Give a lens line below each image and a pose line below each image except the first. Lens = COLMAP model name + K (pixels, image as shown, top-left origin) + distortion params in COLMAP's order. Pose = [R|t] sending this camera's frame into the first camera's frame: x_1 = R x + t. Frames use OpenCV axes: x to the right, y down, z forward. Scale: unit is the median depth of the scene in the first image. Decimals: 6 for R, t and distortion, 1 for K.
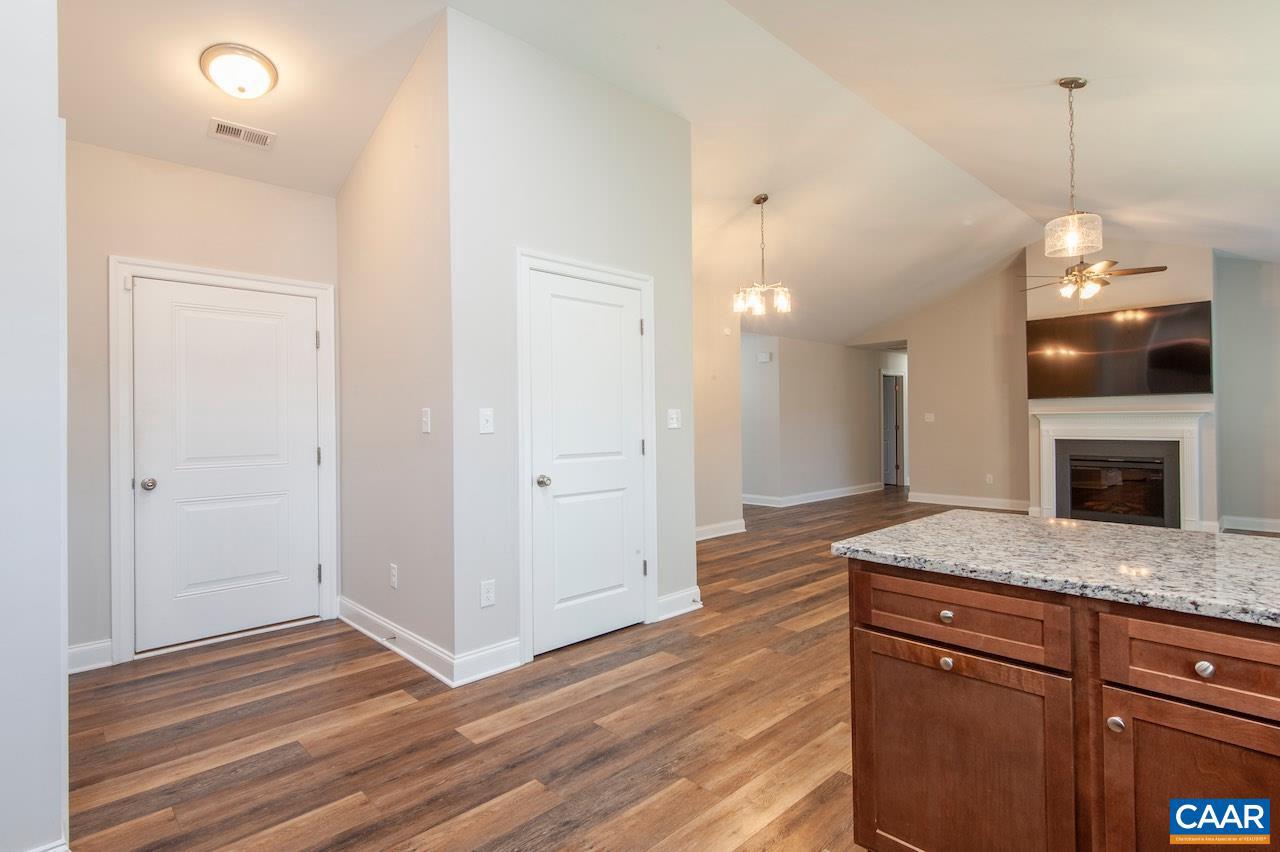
lens RADIAL K [[623.3, 0, 615.3], [0, 623.3, 411.0], [0, 0, 1]] dist [0.016151, -0.000255]
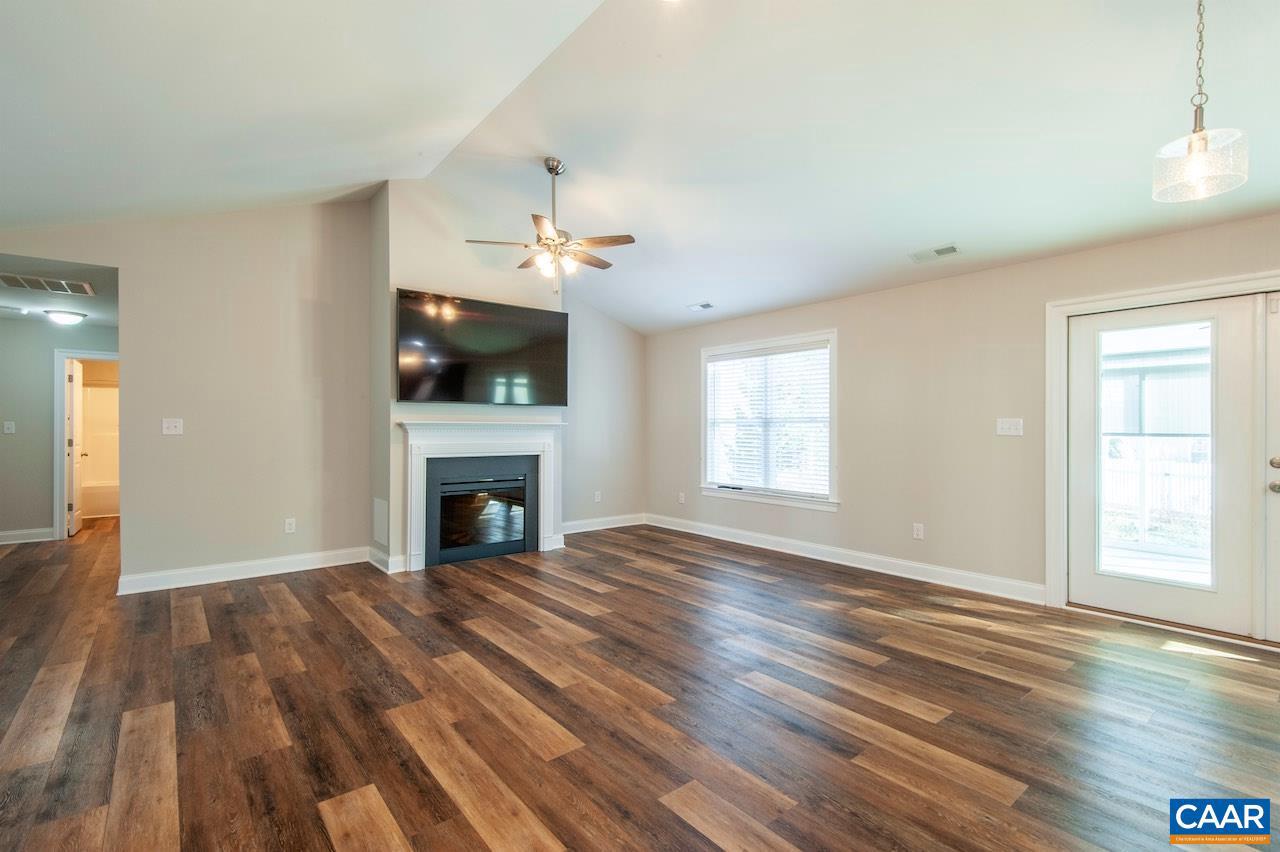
lens RADIAL K [[579.5, 0, 648.5], [0, 579.5, 426.1], [0, 0, 1]] dist [0.023477, -0.011336]
pose [[0.032167, 0.020444, 0.999273, 0.117823], [-0.023968, 0.999519, -0.019677, 0.060242], [-0.999195, -0.023318, 0.032642, 2.775788]]
